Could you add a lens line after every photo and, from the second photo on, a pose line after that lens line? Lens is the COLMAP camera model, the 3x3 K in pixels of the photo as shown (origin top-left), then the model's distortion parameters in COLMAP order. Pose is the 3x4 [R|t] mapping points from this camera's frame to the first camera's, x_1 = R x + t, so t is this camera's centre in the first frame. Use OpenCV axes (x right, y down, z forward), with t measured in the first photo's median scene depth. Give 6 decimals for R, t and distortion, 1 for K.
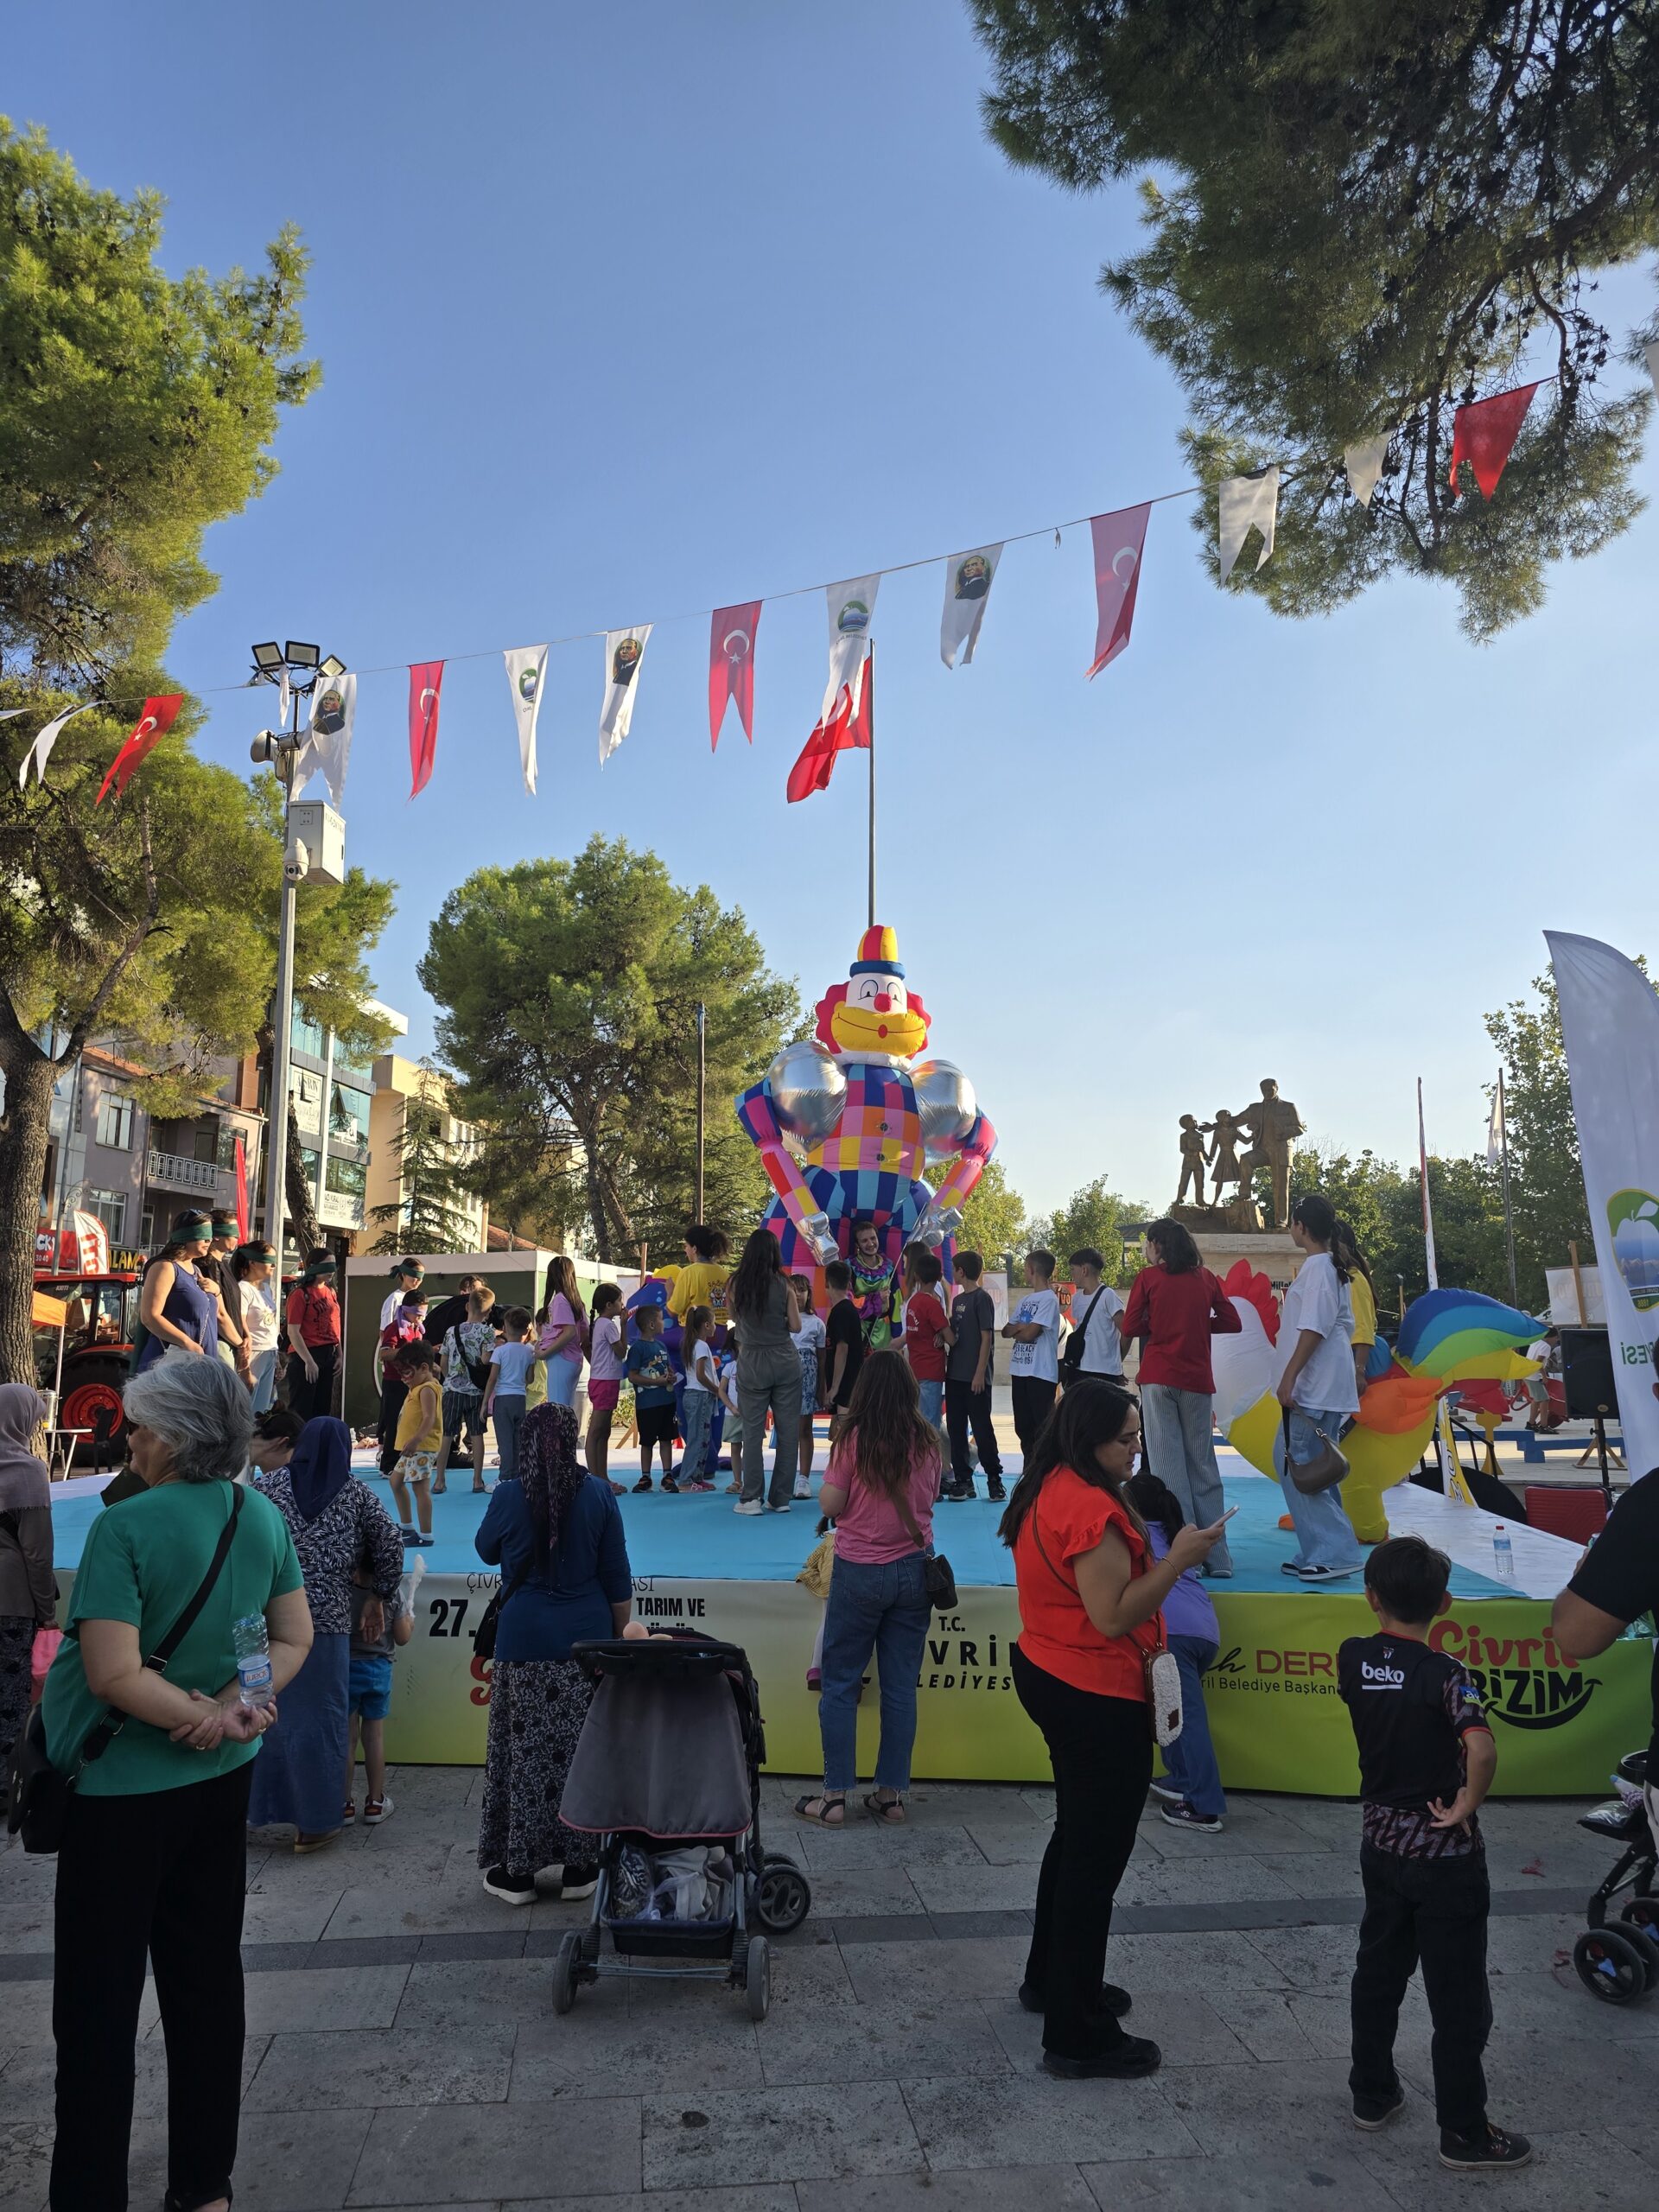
lens RADIAL K [[1467.1, 0, 816.4], [0, 1467.1, 1136.5], [0, 0, 1]] dist [0.040006, -0.034215]
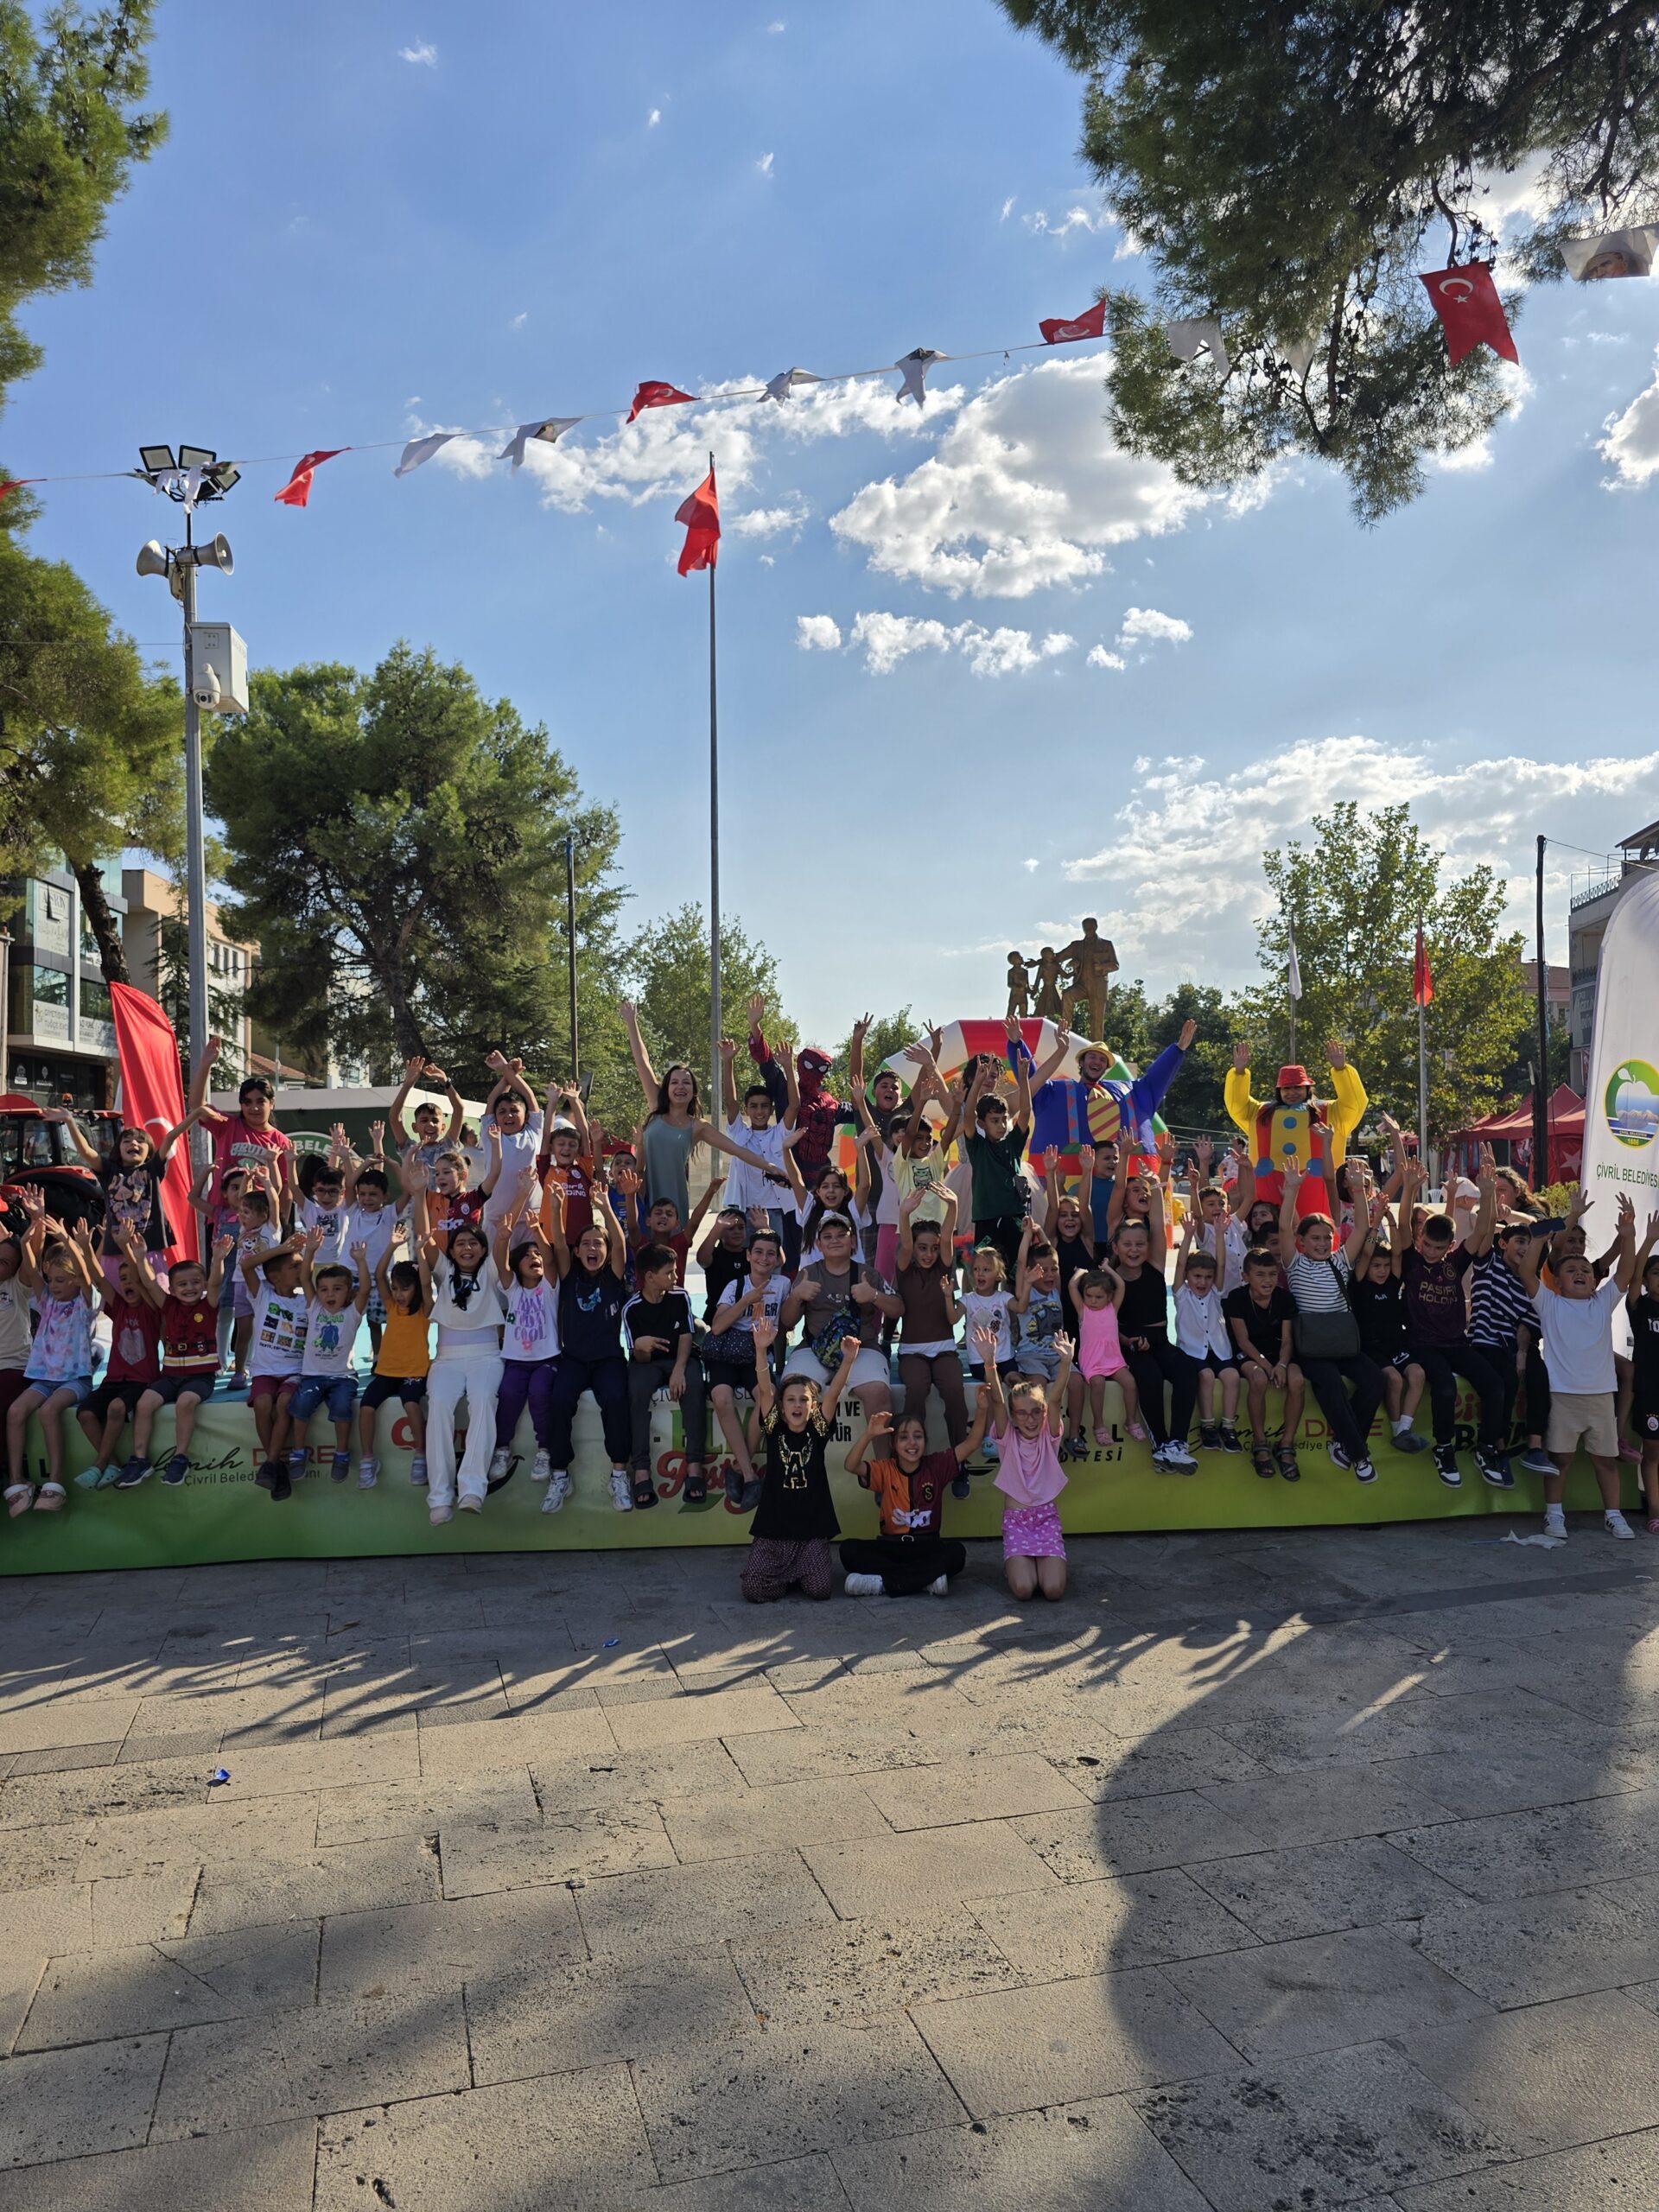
lens RADIAL K [[1467.1, 0, 822.1], [0, 1467.1, 1147.2], [0, 0, 1]] dist [0.040006, -0.034215]
pose [[0.984626, -0.015812, 0.173960, -0.070597], [-0.006604, 0.991812, 0.127534, -0.008377], [-0.174553, -0.126722, 0.976459, -0.026461]]
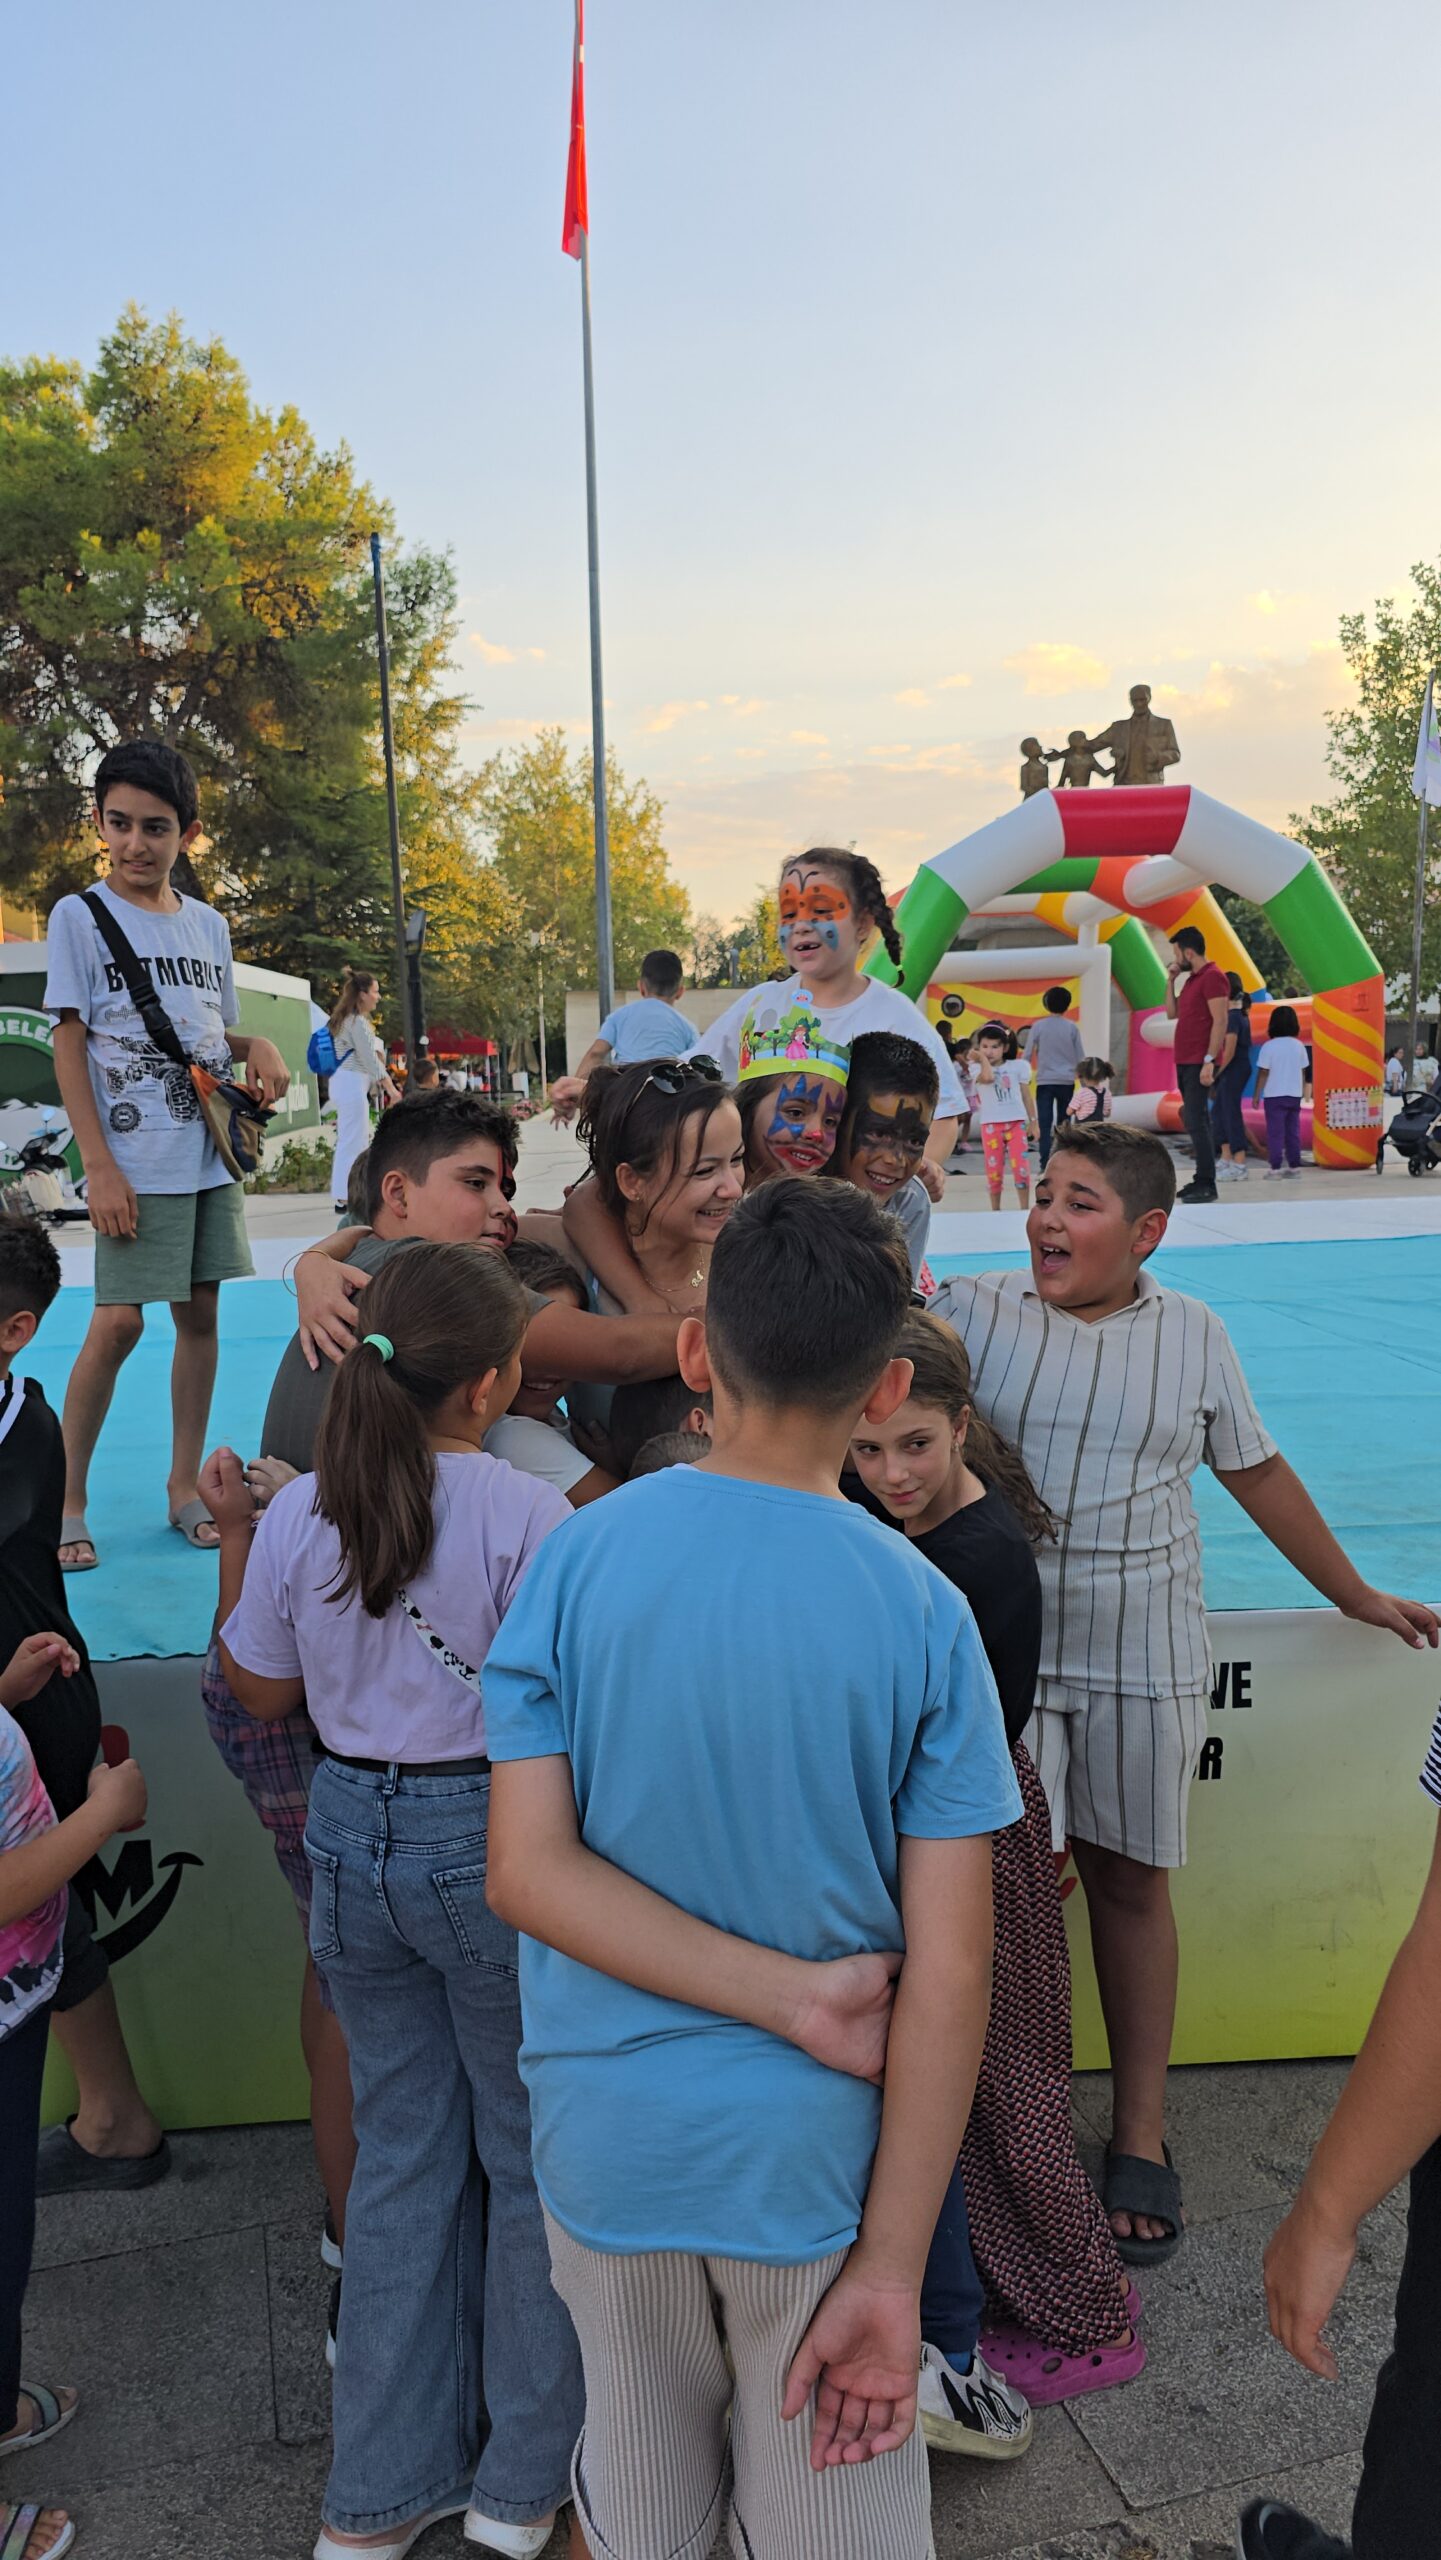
lens RADIAL K [[1677.9, 0, 709.2], [0, 1677.9, 1319.9], [0, 0, 1]] dist [0.043032, -0.047650]
pose [[0.983955, -0.056874, 0.169107, -0.065770], [0.006777, 0.959060, 0.283121, 0.024866], [-0.178286, -0.277432, 0.944058, 0.150159]]
